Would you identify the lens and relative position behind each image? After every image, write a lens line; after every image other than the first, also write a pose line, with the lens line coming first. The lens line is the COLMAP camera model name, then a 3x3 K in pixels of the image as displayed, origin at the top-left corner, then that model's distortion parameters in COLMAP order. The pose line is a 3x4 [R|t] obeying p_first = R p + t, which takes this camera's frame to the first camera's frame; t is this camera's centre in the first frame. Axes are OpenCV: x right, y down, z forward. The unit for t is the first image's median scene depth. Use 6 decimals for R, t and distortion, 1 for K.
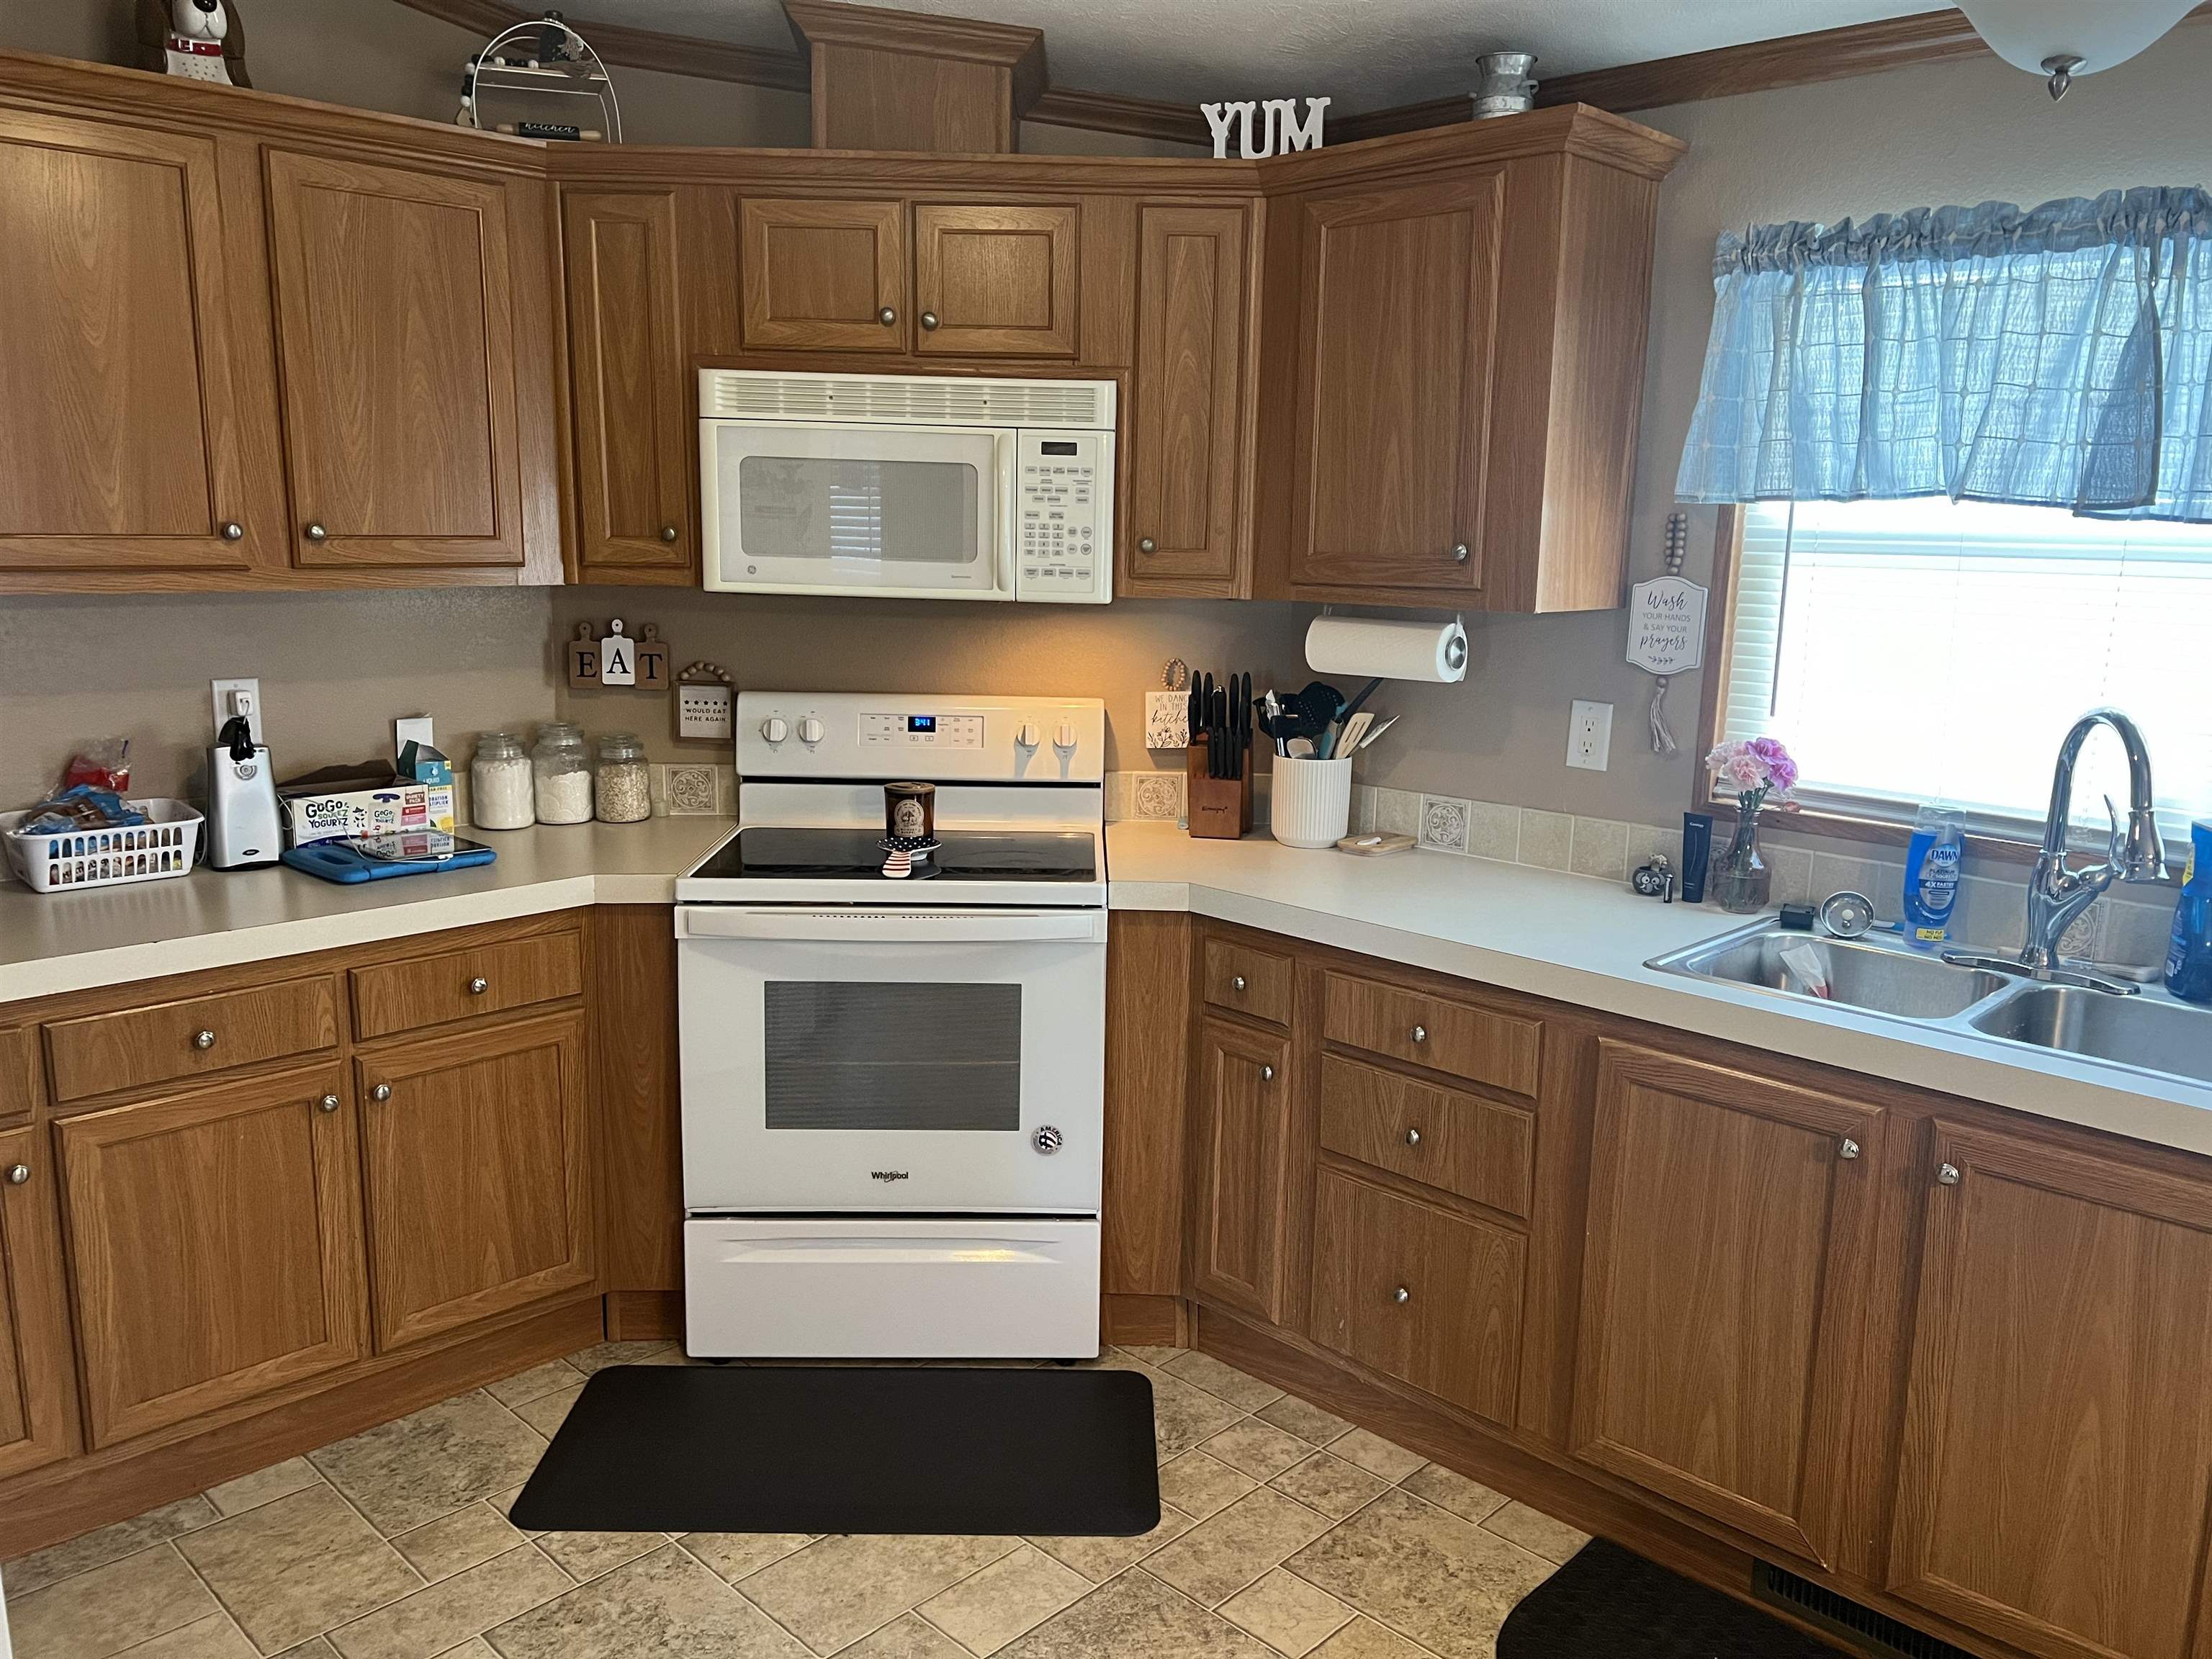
lens RADIAL K [[1656.0, 0, 1116.7], [0, 1656.0, 827.7], [0, 0, 1]] dist [0.034375, -0.035693]
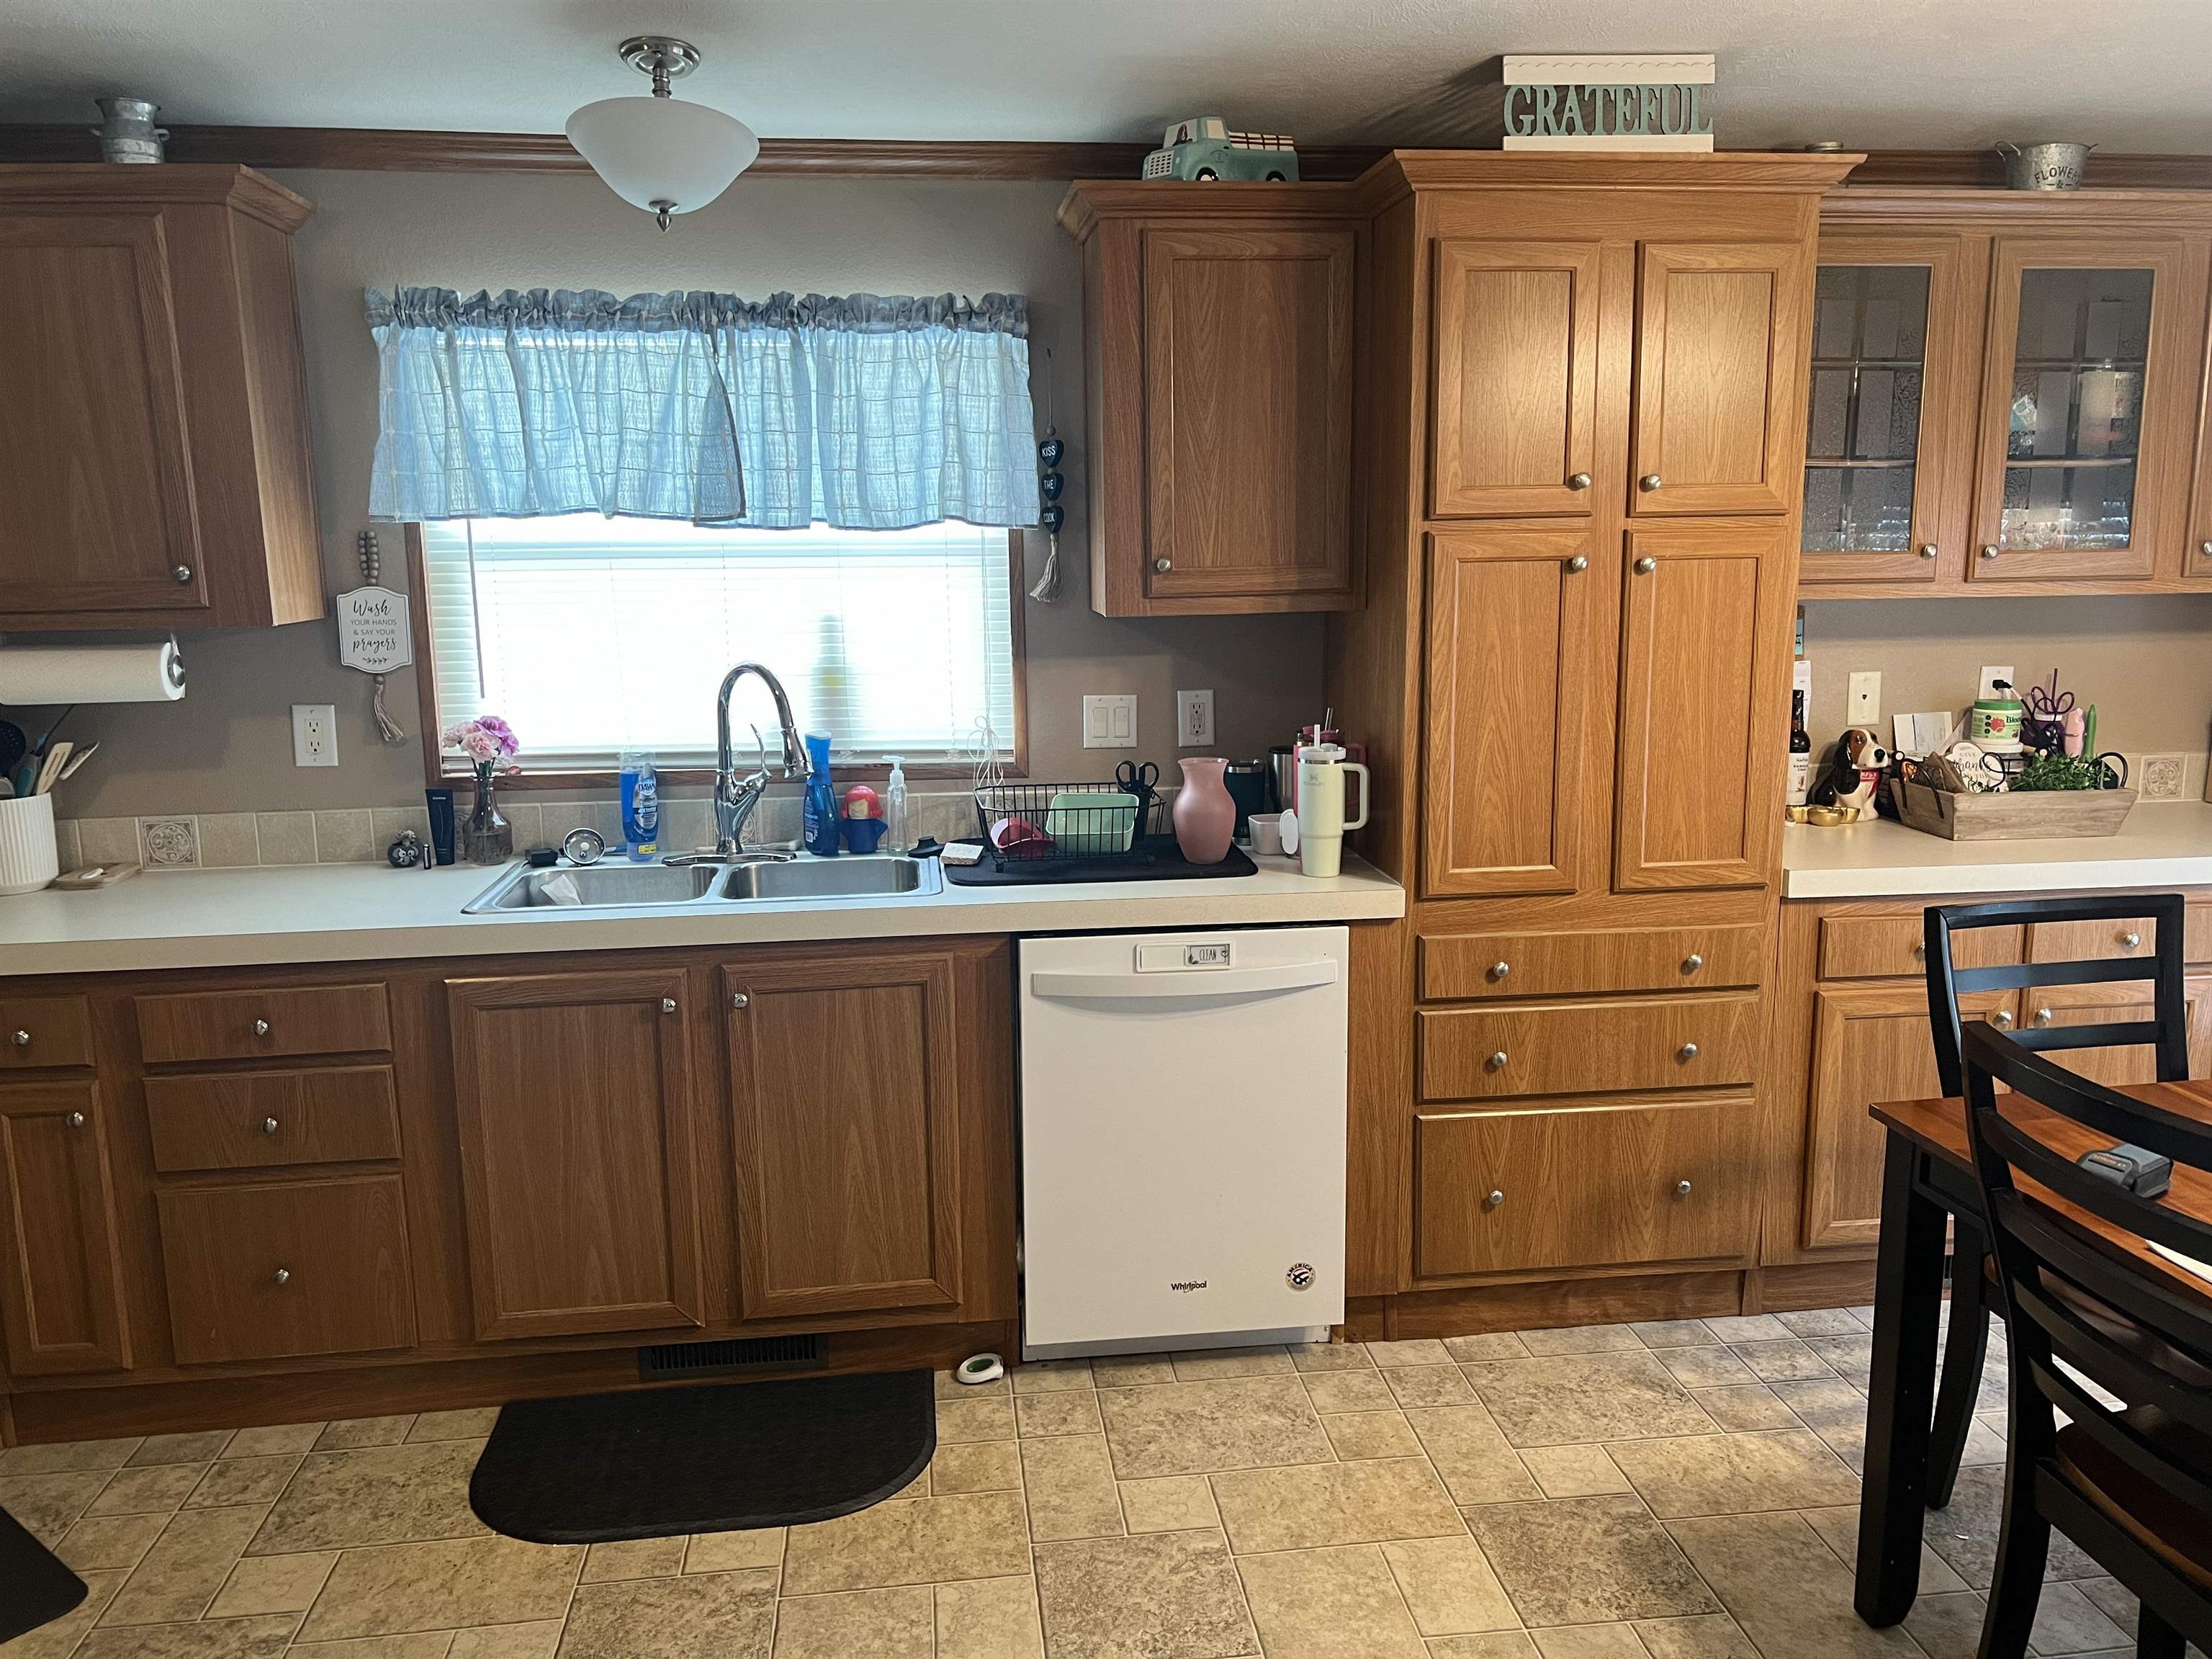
lens RADIAL K [[1677.3, 0, 1106.0], [0, 1677.3, 829.5], [0, 0, 1]] dist [0.027826, -0.054817]
pose [[0.619636, -0.163696, 0.767629, -0.291540], [0.168486, 0.982952, 0.073611, 0.012756], [-0.766592, 0.083723, 0.636653, -0.110004]]
